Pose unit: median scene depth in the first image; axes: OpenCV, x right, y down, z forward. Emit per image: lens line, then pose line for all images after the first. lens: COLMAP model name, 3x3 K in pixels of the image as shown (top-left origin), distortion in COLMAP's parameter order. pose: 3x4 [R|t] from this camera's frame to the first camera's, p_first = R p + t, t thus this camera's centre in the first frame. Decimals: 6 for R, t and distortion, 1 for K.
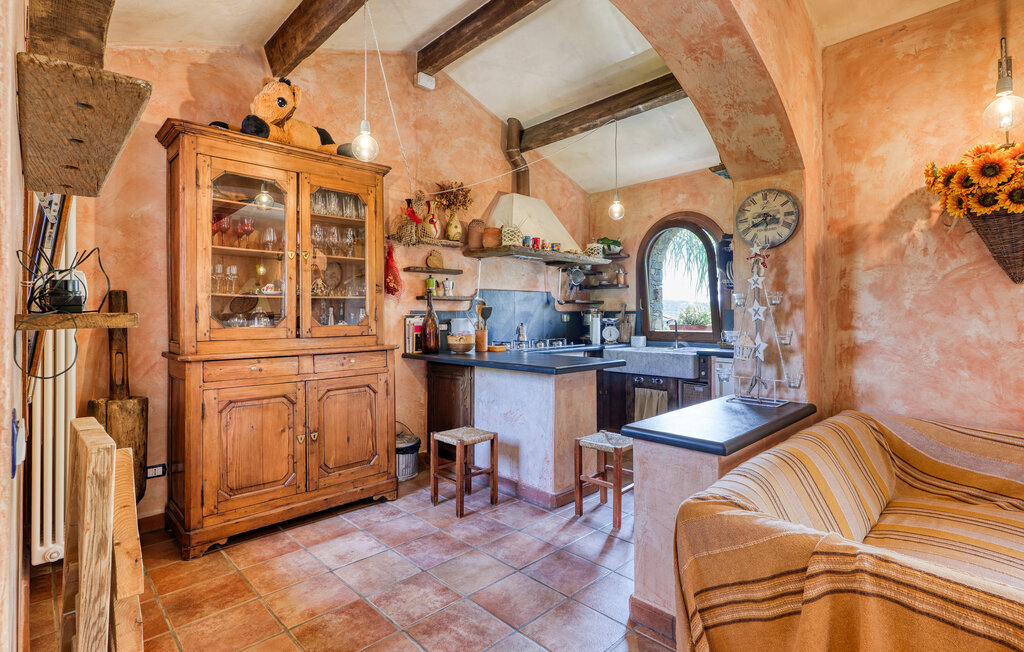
lens RADIAL K [[487.1, 0, 516.7], [0, 487.1, 317.9], [0, 0, 1]] dist [0.002299, -0.000323]
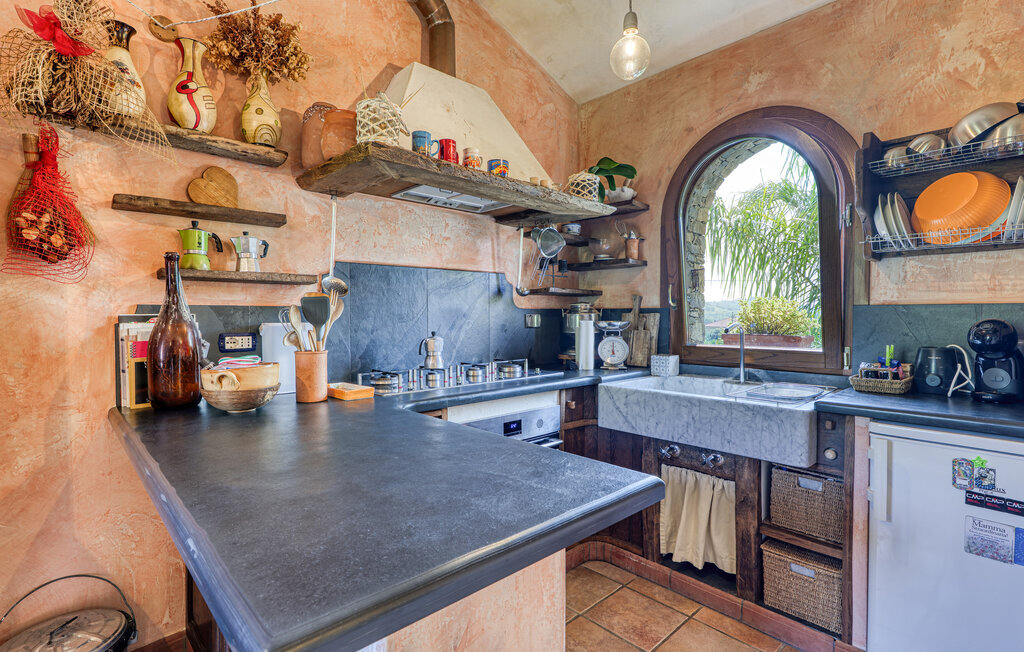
lens RADIAL K [[487.1, 0, 536.2], [0, 487.1, 338.9], [0, 0, 1]] dist [0.002299, -0.000323]
pose [[0.999461, 0.000703, 0.032809, 0.090959], [-0.002182, 0.998982, 0.045054, -0.004401], [-0.032744, -0.045102, 0.998446, 0.471444]]
